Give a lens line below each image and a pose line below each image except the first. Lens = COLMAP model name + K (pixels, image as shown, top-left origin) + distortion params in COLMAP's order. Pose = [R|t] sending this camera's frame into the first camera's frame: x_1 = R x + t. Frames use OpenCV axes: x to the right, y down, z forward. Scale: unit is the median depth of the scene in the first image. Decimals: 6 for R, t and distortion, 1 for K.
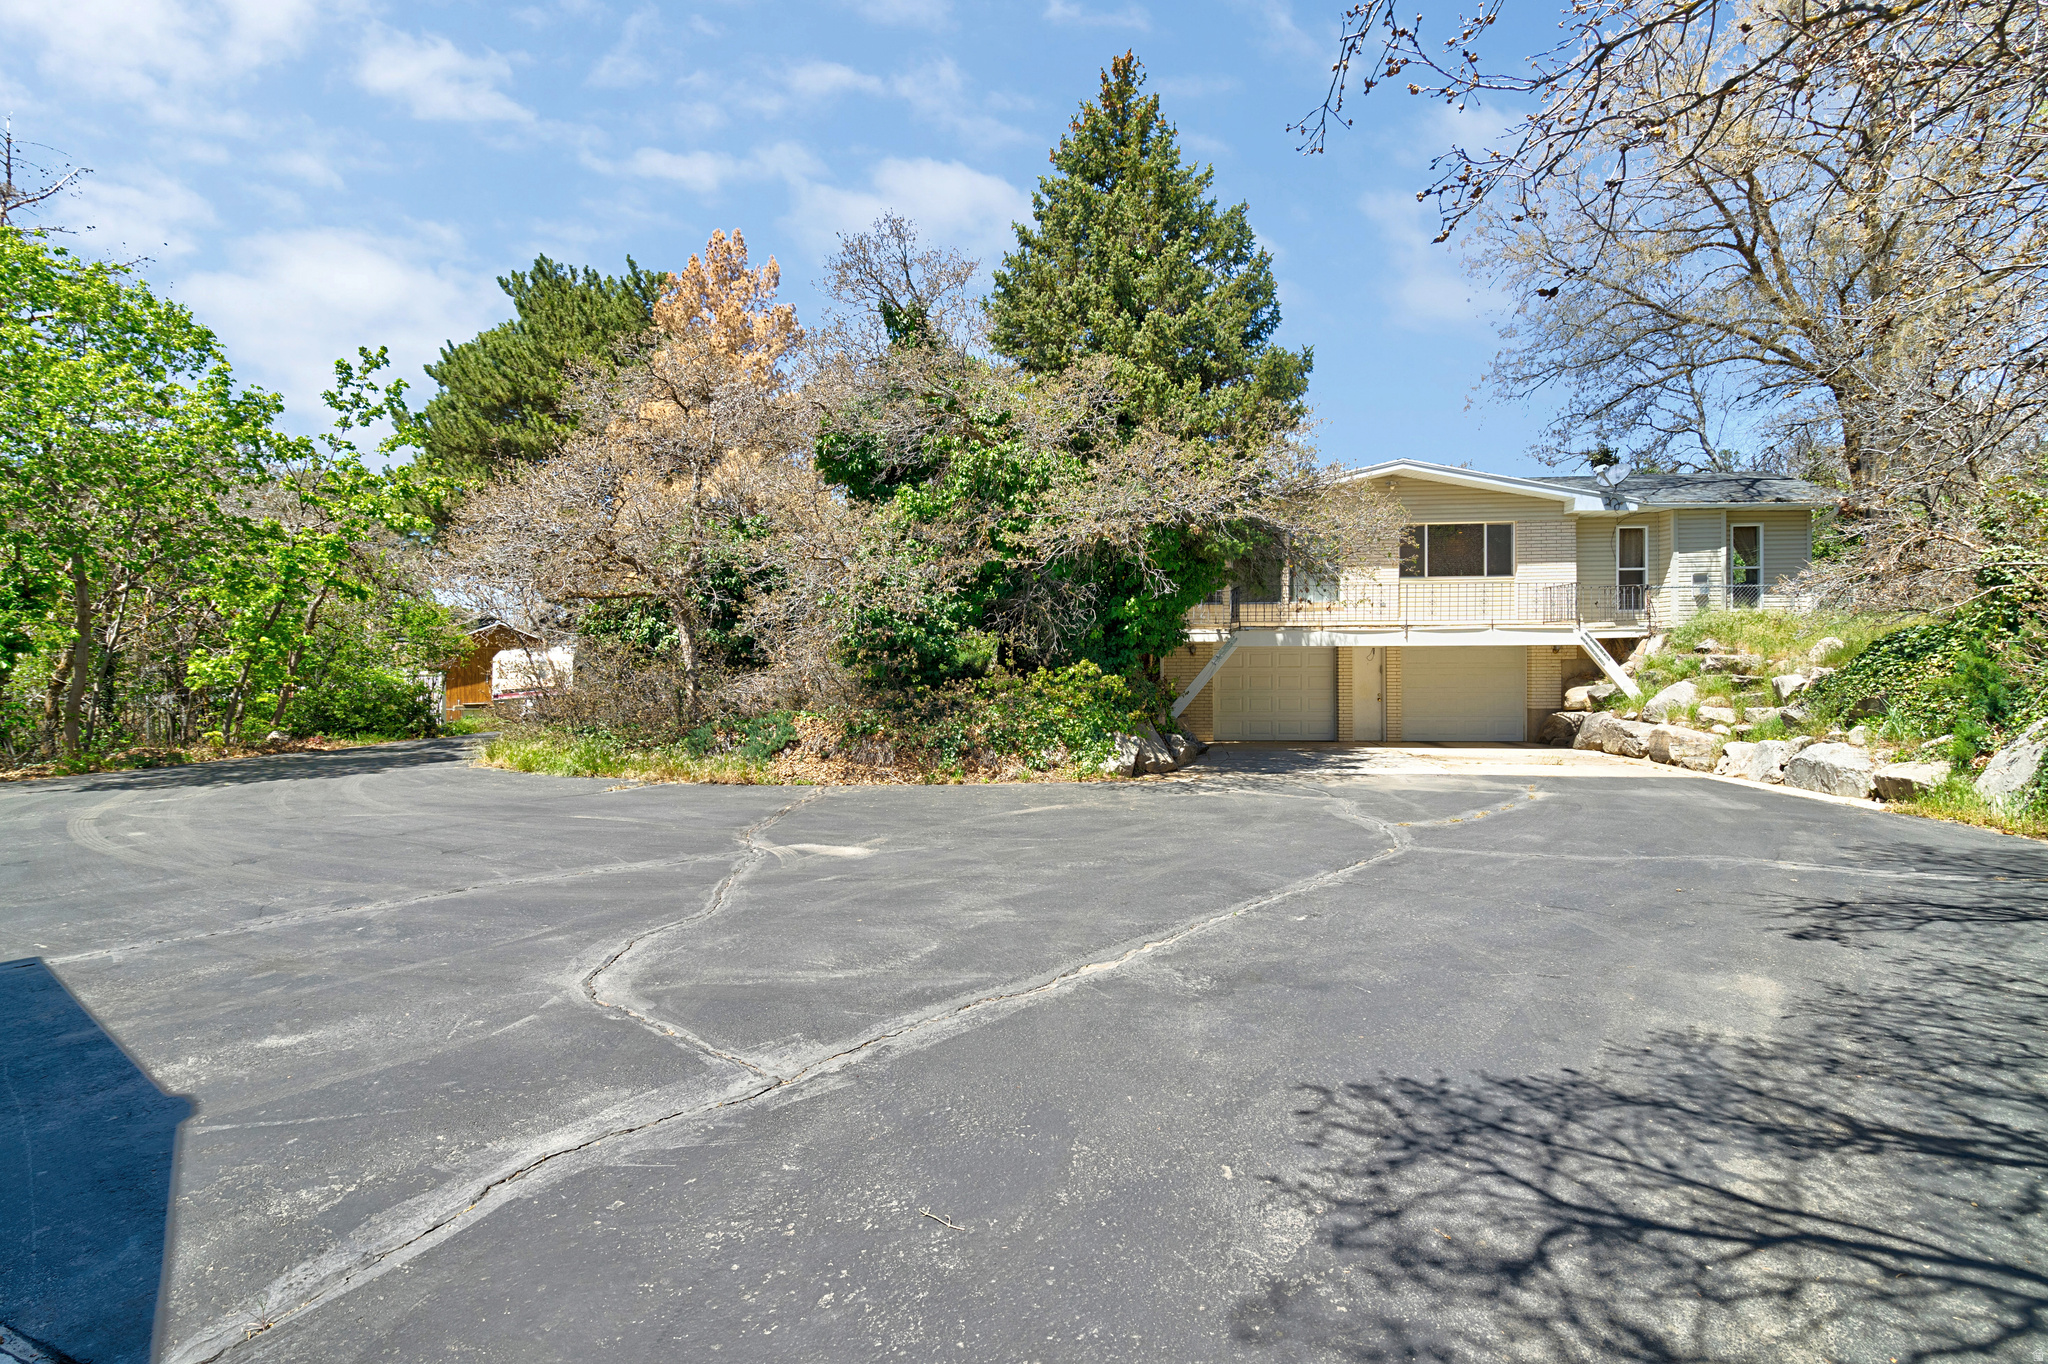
lens RADIAL K [[933.9, 0, 1021.7], [0, 933.9, 682.2], [0, 0, 1]] dist [-0.007466, 0.003649]
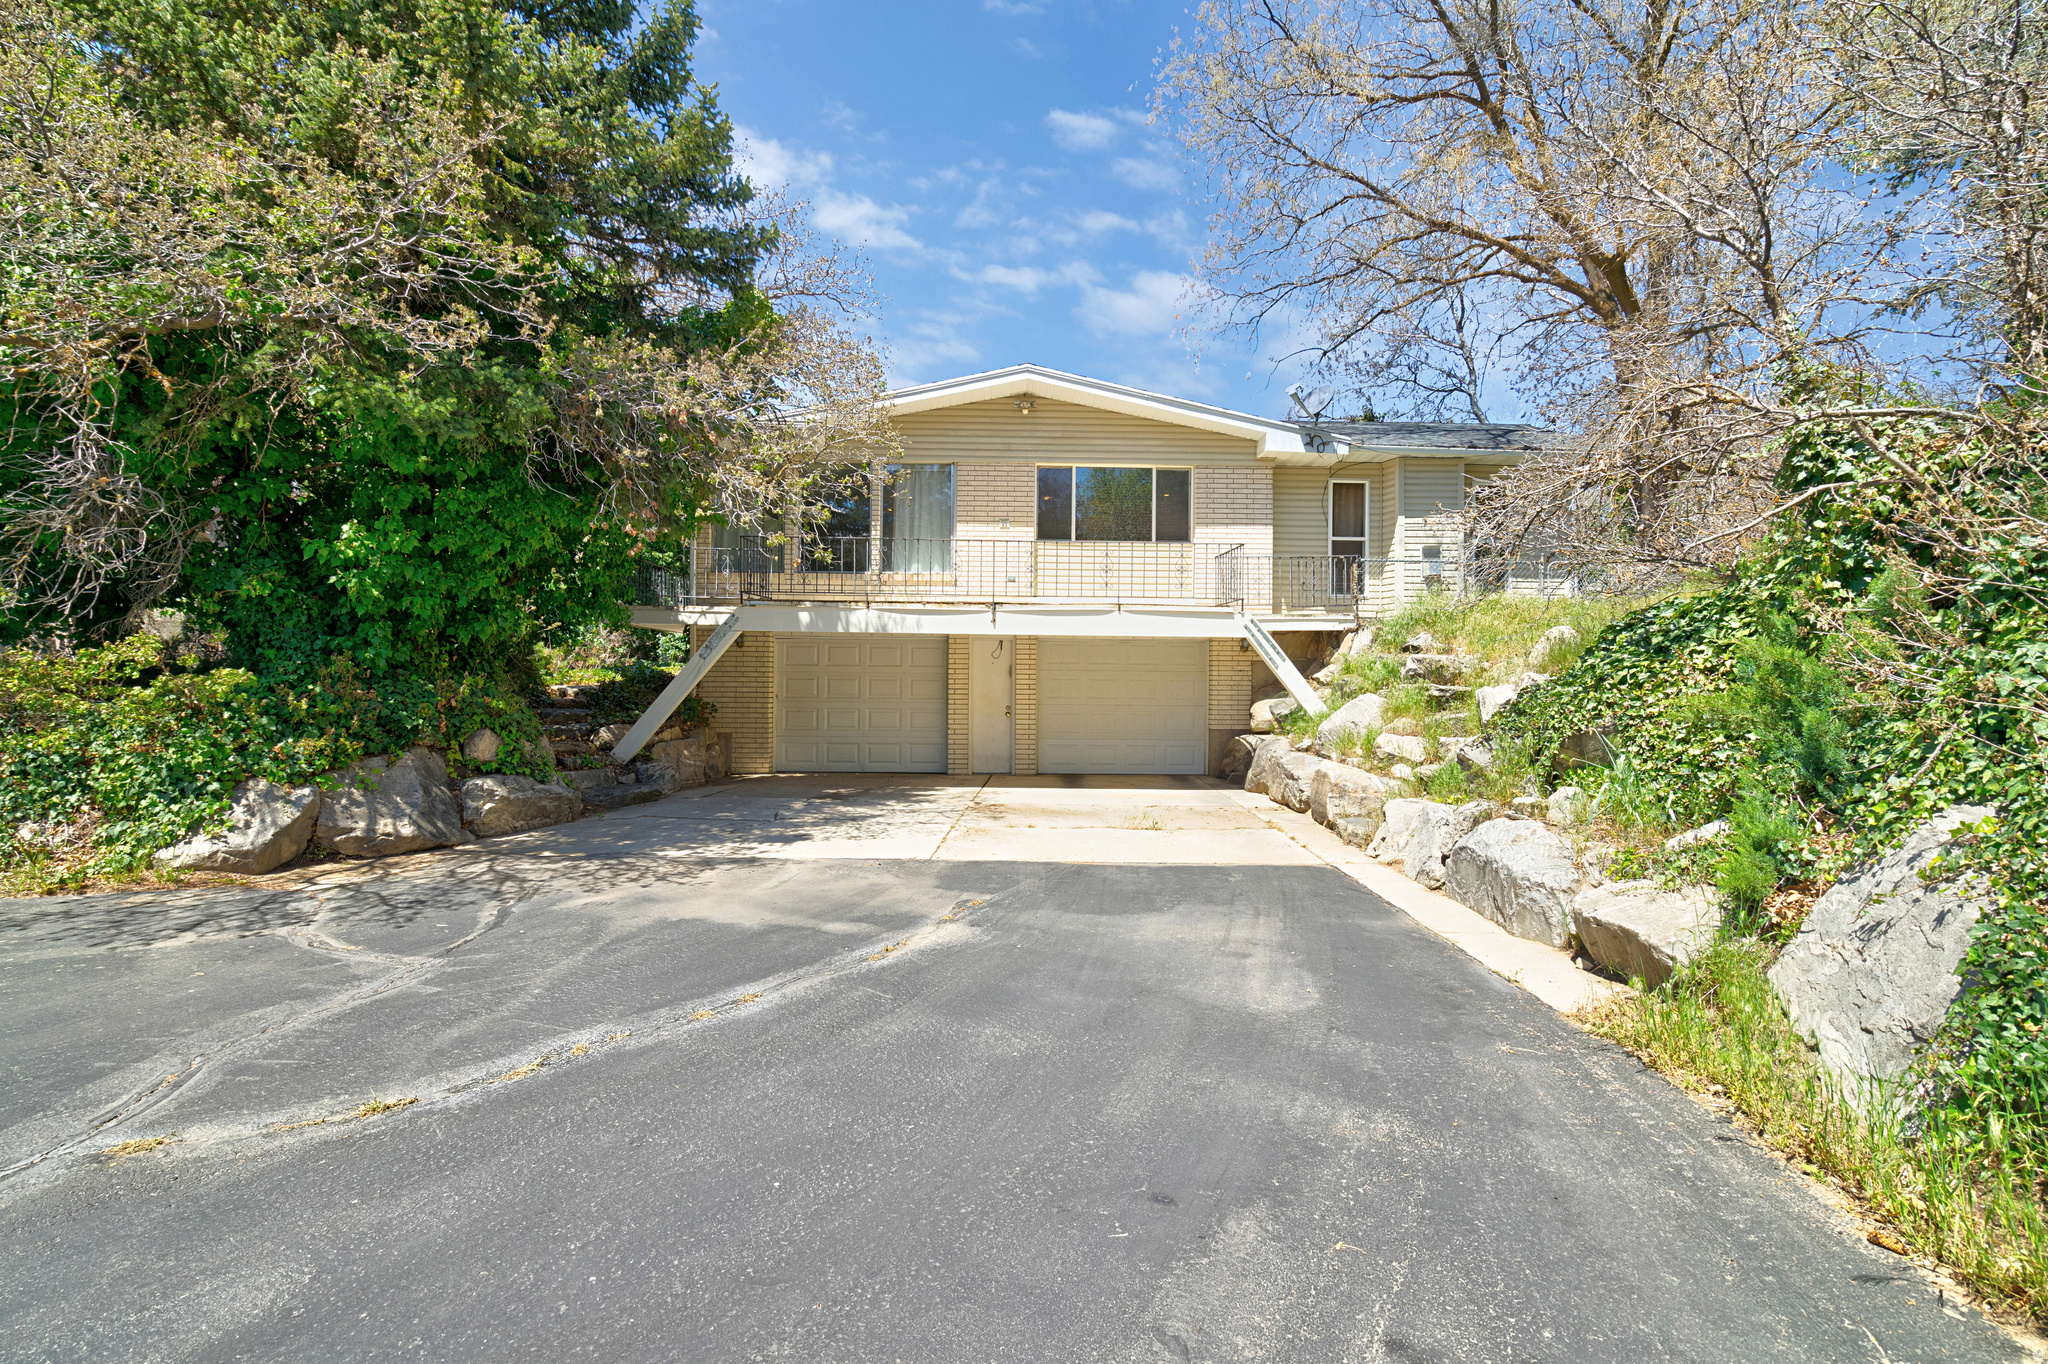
lens RADIAL K [[933.9, 0, 1027.0], [0, 933.9, 682.7], [0, 0, 1]] dist [-0.007466, 0.003649]
pose [[0.991265, 0.013782, 0.131159, 0.398420], [-0.013225, 0.999899, -0.005118, -0.002140], [-0.131217, 0.003338, 0.991348, 0.394167]]
